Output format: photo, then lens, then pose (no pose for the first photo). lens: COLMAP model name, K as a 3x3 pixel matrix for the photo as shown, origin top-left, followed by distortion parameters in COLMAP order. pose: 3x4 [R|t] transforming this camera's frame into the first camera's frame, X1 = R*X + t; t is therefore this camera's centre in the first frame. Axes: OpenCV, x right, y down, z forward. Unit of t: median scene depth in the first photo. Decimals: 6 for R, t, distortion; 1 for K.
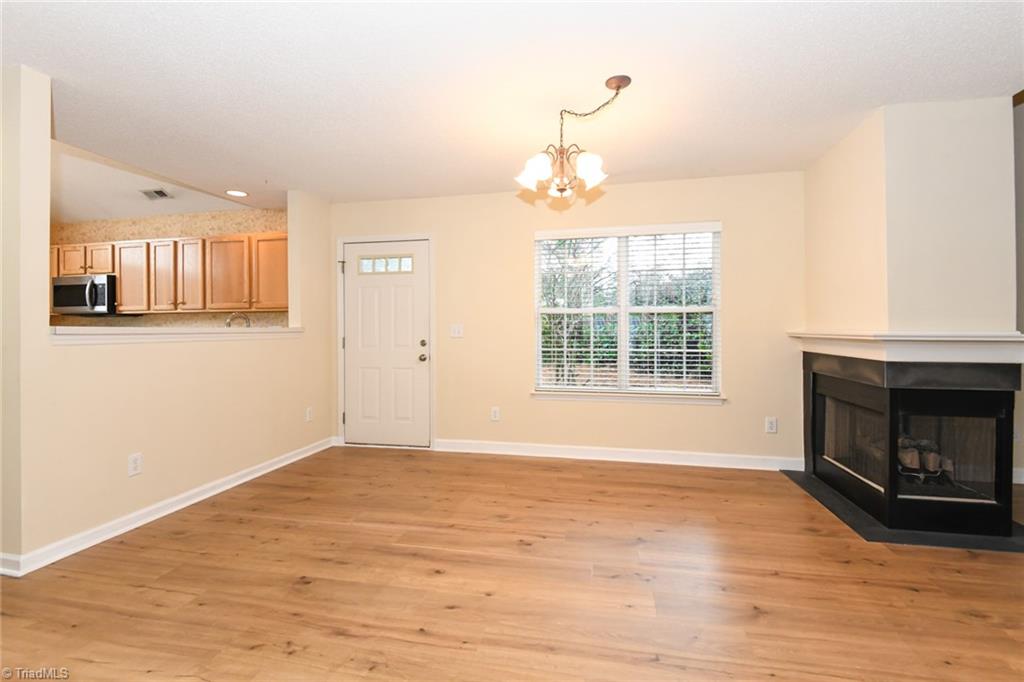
lens RADIAL K [[471.3, 0, 502.5], [0, 471.3, 327.7], [0, 0, 1]] dist [0.014965, -0.009774]
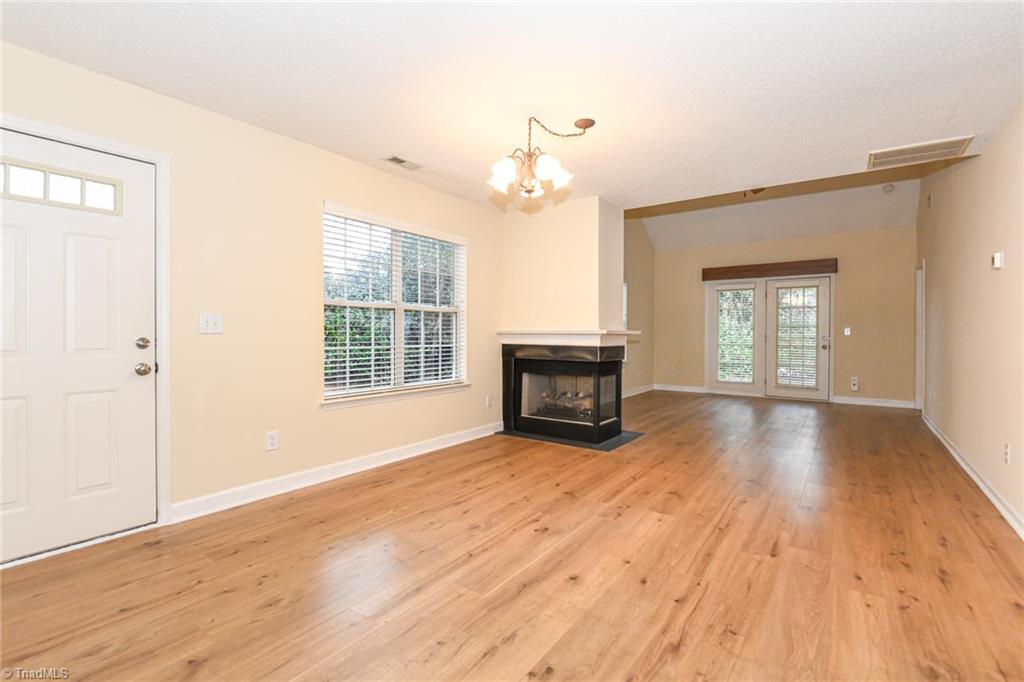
lens RADIAL K [[471.3, 0, 507.1], [0, 471.3, 337.1], [0, 0, 1]] dist [0.014965, -0.009774]
pose [[0.397402, -0.003651, 0.917637, -0.545533], [-0.011553, 0.999893, 0.008982, 0.015426], [-0.917572, -0.014170, 0.397317, 0.391768]]
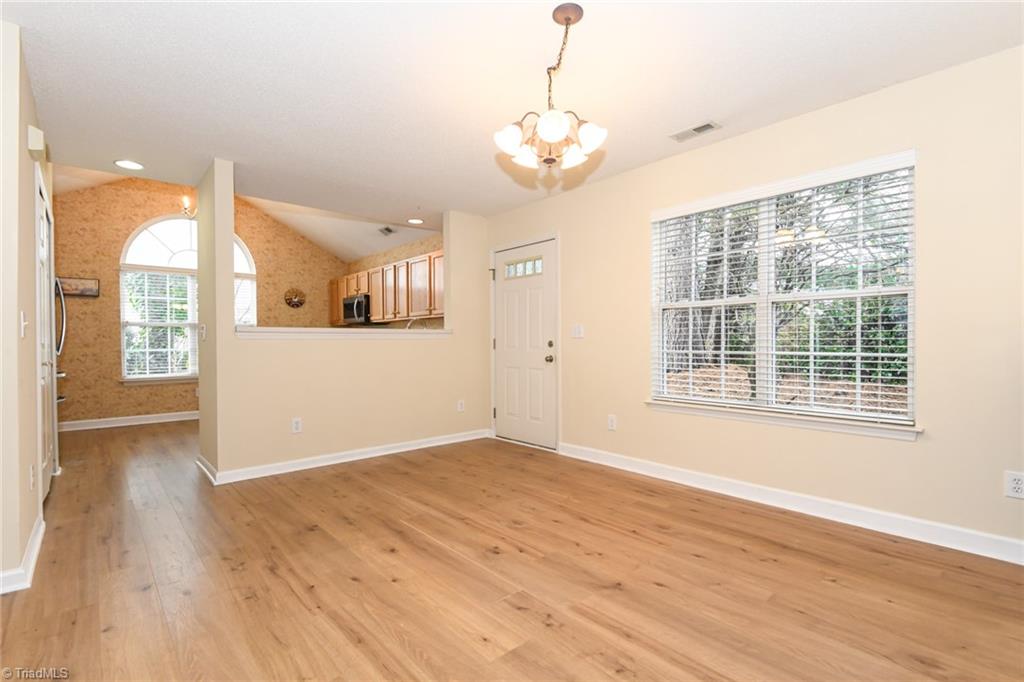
lens RADIAL K [[471.3, 0, 509.8], [0, 471.3, 345.5], [0, 0, 1]] dist [0.014965, -0.009774]
pose [[0.809203, 0.004647, -0.587511, 0.362772], [0.005147, 0.999874, 0.014997, 0.021486], [0.587506, -0.015159, 0.809077, 0.156876]]
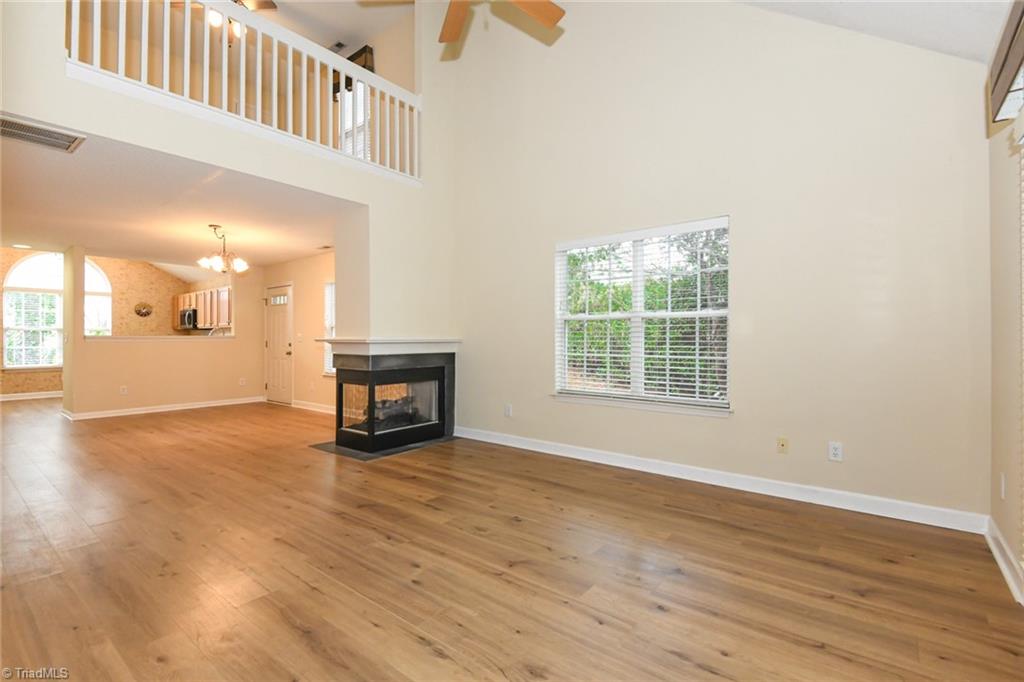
lens RADIAL K [[471.3, 0, 496.6], [0, 471.3, 339.0], [0, 0, 1]] dist [0.014965, -0.009774]
pose [[0.889219, 0.002173, -0.457476, 1.415354], [0.000855, 0.999979, 0.006411, 0.002862], [0.457480, -0.006092, 0.889199, -0.222133]]
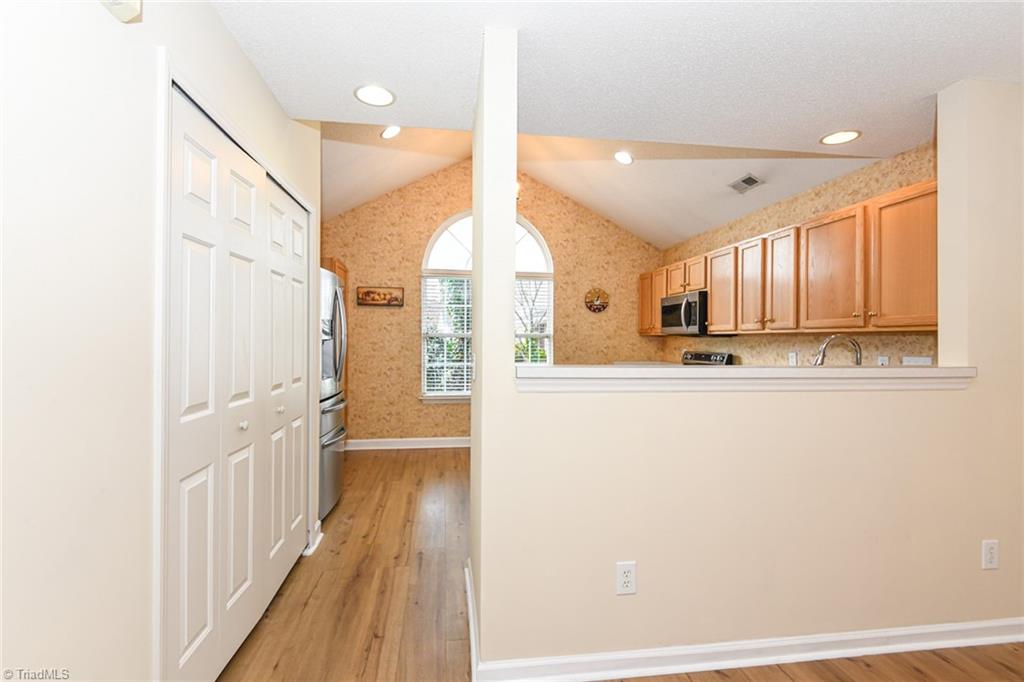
lens RADIAL K [[471.3, 0, 512.3], [0, 471.3, 338.2], [0, 0, 1]] dist [0.014965, -0.009774]
pose [[0.355524, 0.004941, -0.934654, -0.147512], [-0.005268, 0.999981, 0.003283, -0.028096], [0.934652, 0.003756, 0.355543, 0.408224]]
